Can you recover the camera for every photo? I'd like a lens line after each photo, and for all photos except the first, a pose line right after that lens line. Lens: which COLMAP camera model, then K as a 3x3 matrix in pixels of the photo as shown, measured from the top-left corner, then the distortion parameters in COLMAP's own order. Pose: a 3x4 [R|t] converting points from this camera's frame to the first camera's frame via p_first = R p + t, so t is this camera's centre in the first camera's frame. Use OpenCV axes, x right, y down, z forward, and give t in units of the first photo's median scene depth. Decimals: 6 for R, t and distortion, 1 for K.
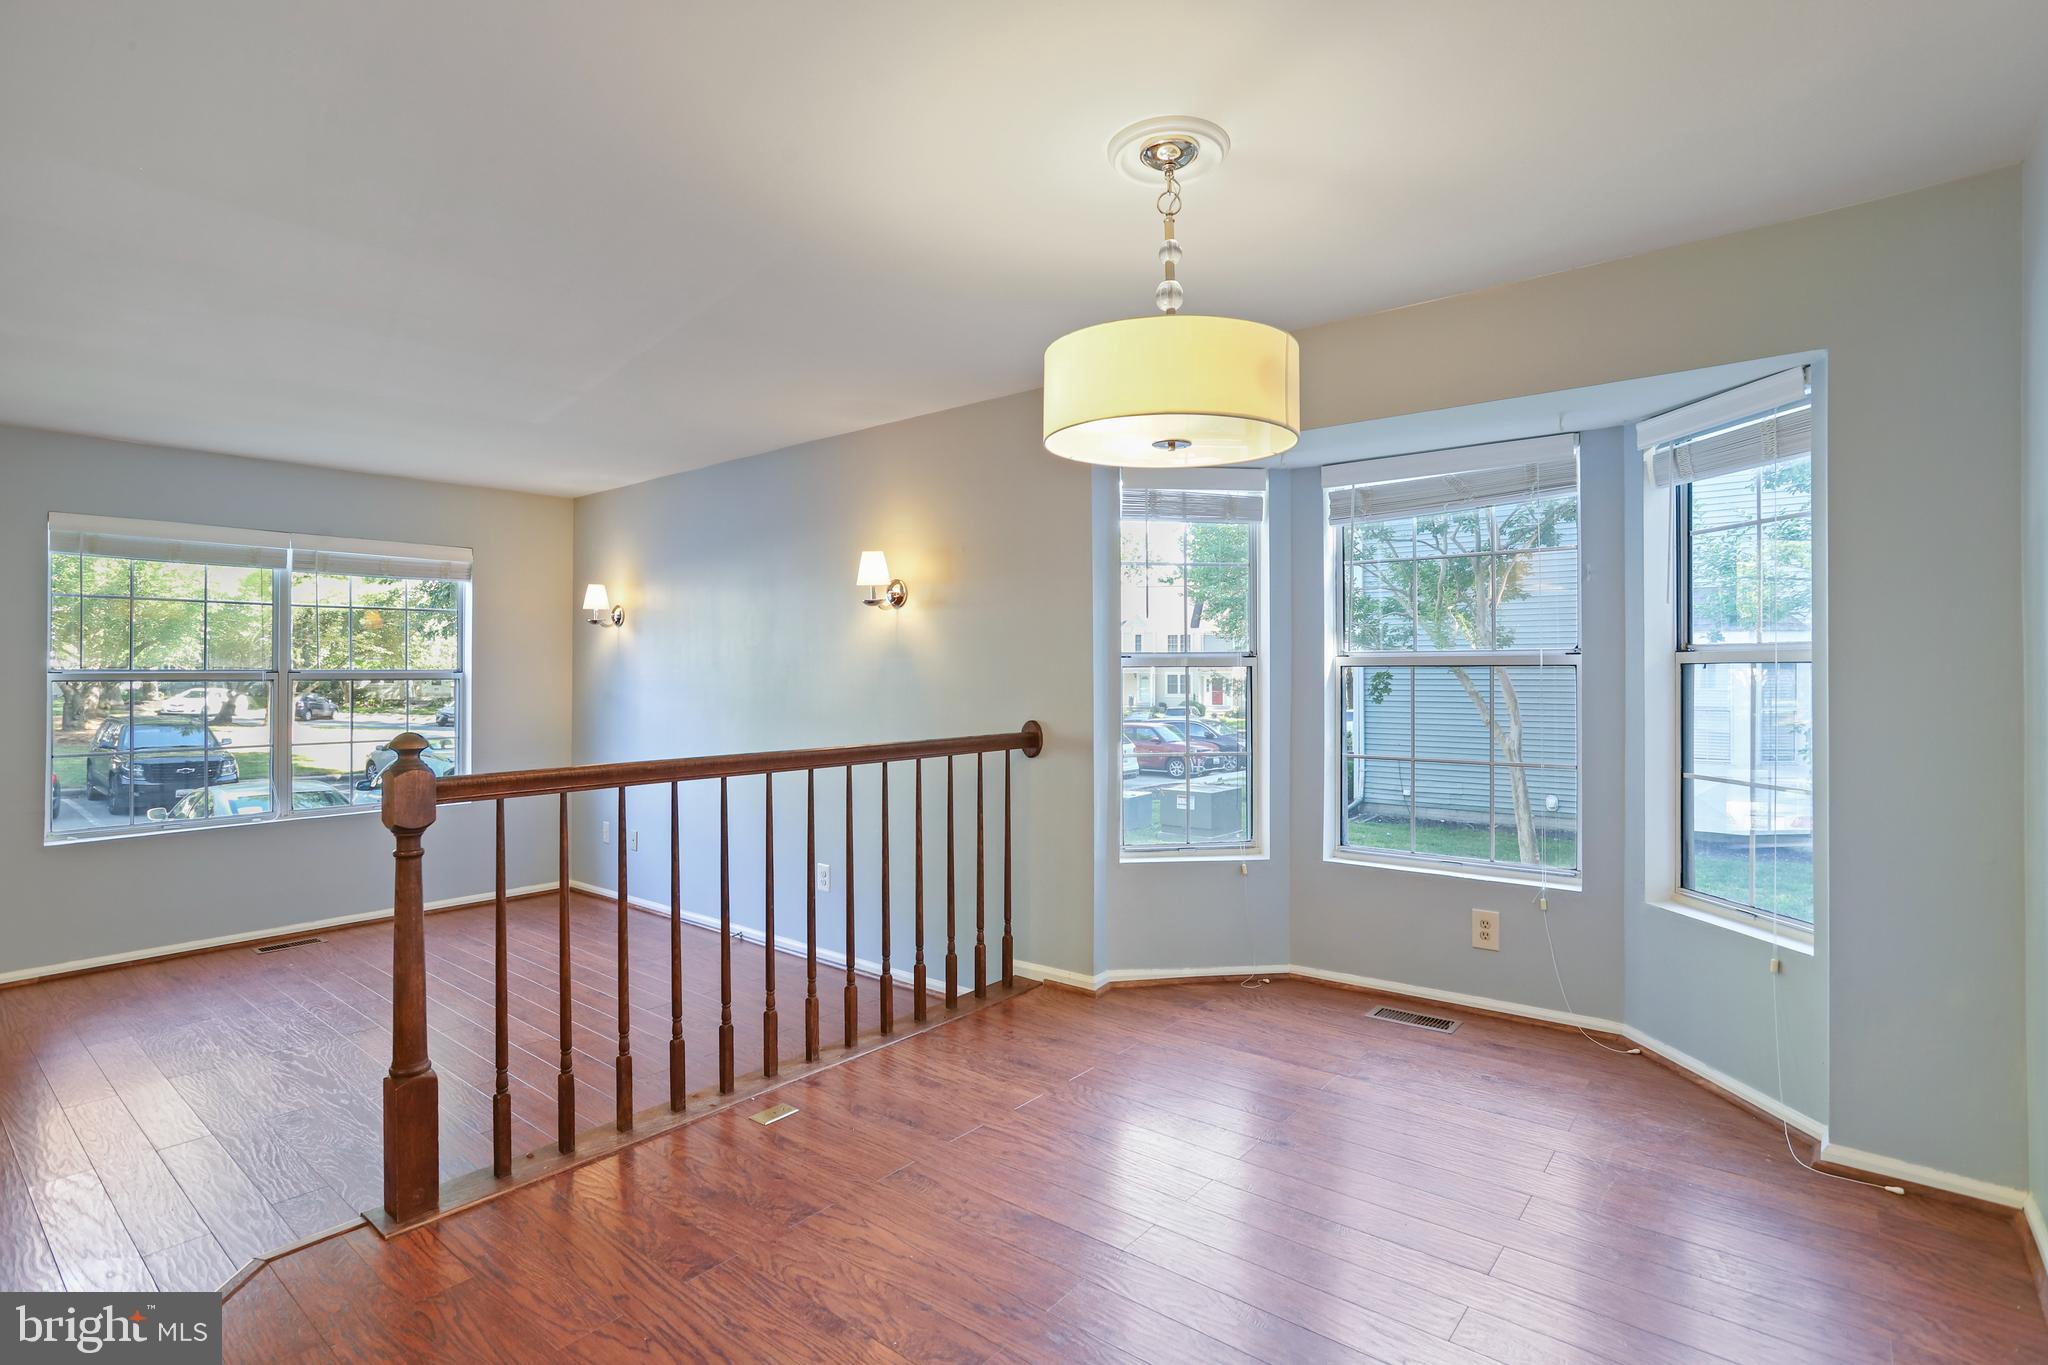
lens RADIAL K [[998.8, 0, 1035.6], [0, 998.8, 667.6], [0, 0, 1]] dist [-0.063798, 0.039018]
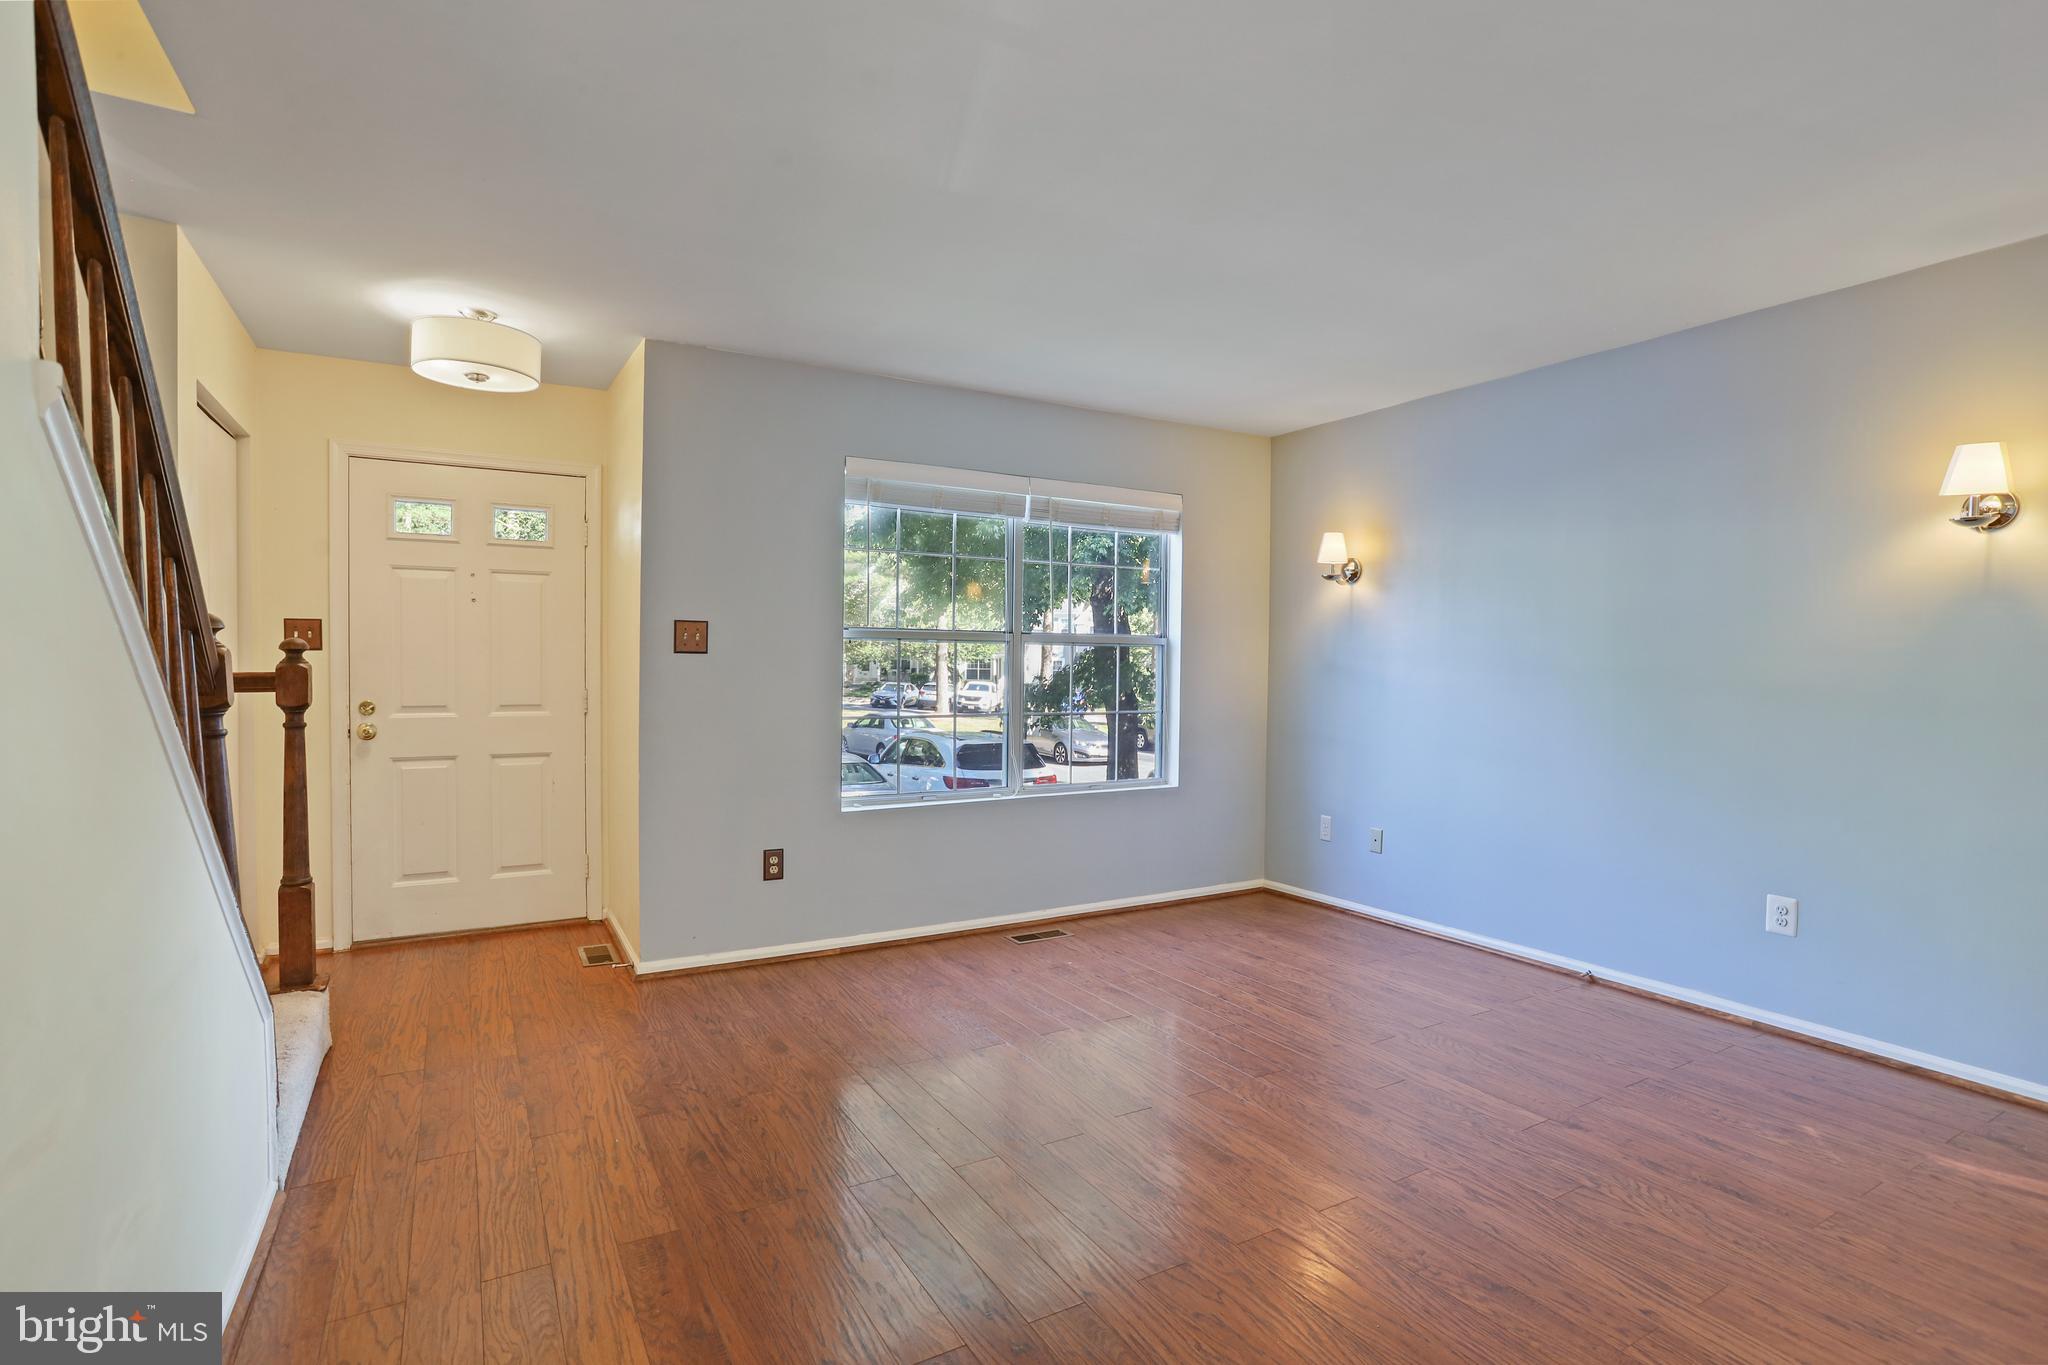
lens RADIAL K [[1007.0, 0, 1034.6], [0, 1007.0, 689.0], [0, 0, 1]] dist [-0.066981, 0.040294]
pose [[0.935952, 0.019569, -0.351584, -0.593150], [-0.009173, 0.999471, 0.031212, 0.037997], [0.352008, -0.025987, 0.935636, 0.184112]]
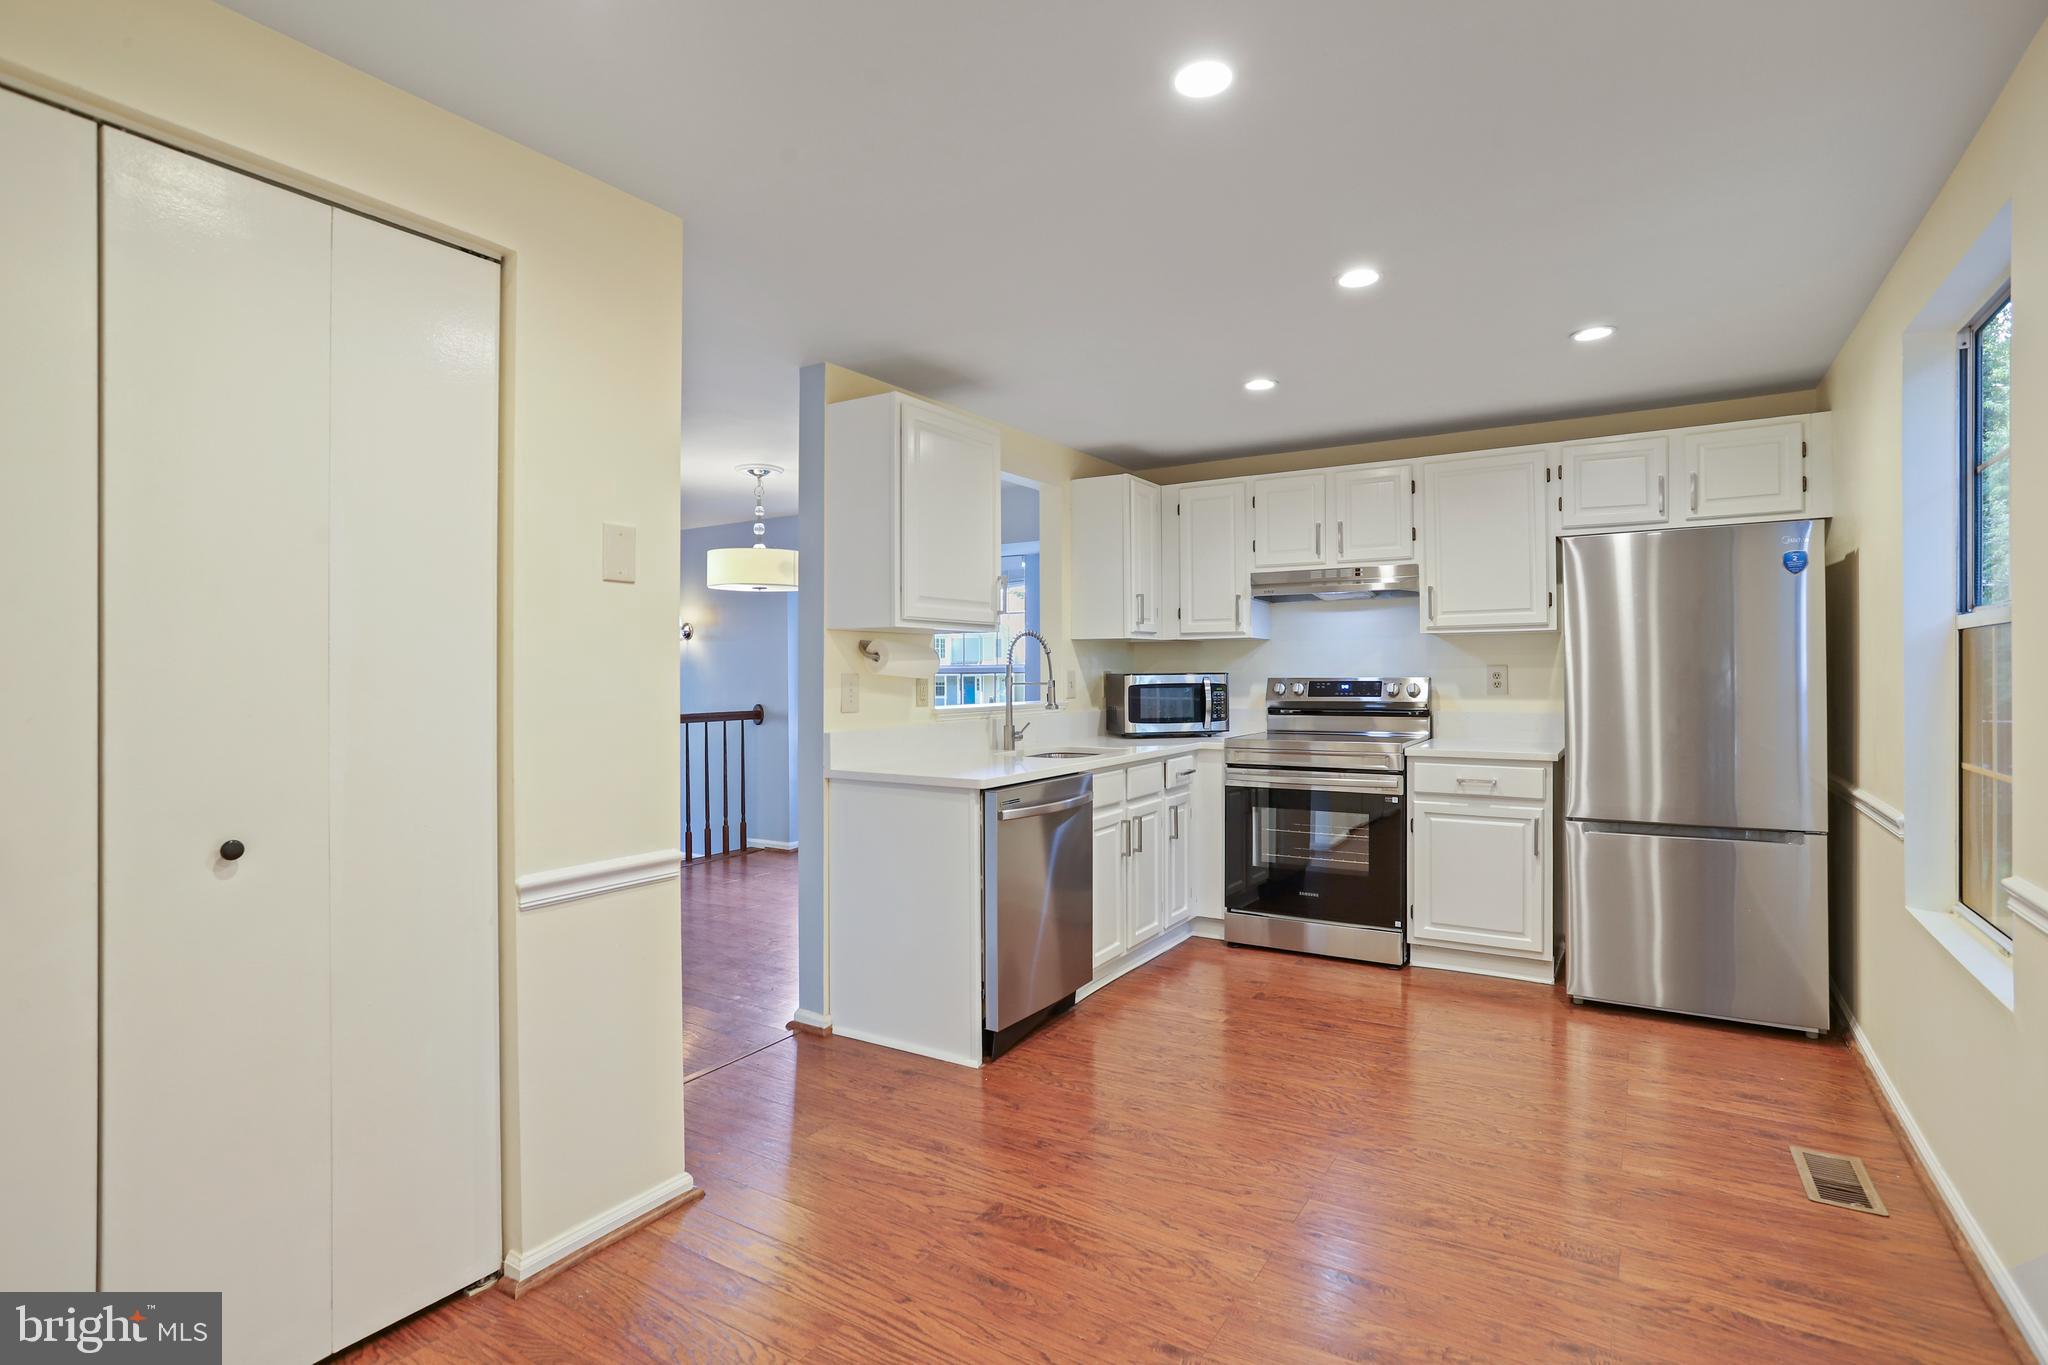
lens RADIAL K [[998.8, 0, 1035.6], [0, 998.8, 667.6], [0, 0, 1]] dist [-0.063798, 0.039018]
pose [[0.993161, -0.002242, 0.116734, 0.294977], [0.002488, 0.999995, -0.001958, -0.008413], [-0.116729, 0.002235, 0.993161, -0.872883]]
